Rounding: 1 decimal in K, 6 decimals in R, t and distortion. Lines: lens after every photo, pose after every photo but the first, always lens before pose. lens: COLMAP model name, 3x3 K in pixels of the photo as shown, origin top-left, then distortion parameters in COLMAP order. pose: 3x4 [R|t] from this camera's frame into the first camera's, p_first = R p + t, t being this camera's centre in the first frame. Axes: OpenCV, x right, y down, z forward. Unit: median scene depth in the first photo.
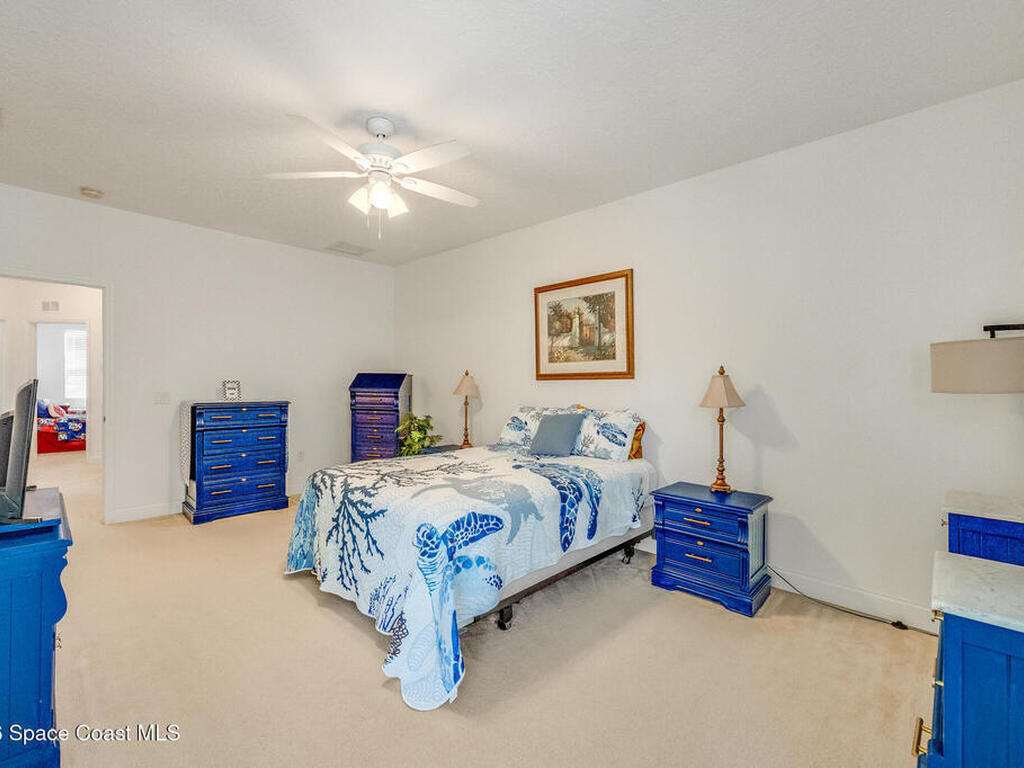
lens RADIAL K [[455.7, 0, 512.3], [0, 455.7, 380.3], [0, 0, 1]] dist [0.001795, -0.000819]
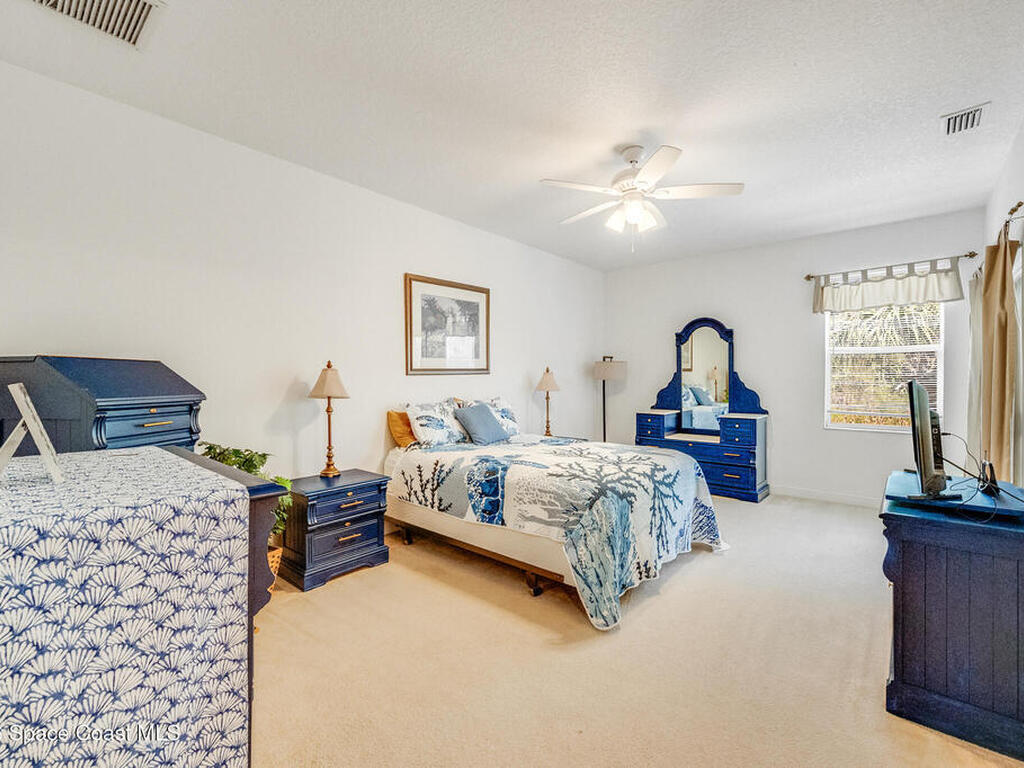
lens RADIAL K [[455.7, 0, 513.0], [0, 455.7, 382.1], [0, 0, 1]] dist [0.001795, -0.000819]
pose [[-0.044830, -0.020459, 0.998785, -0.907794], [-0.004468, 0.999784, 0.020279, -0.006019], [-0.998985, -0.003553, -0.044911, 0.868548]]
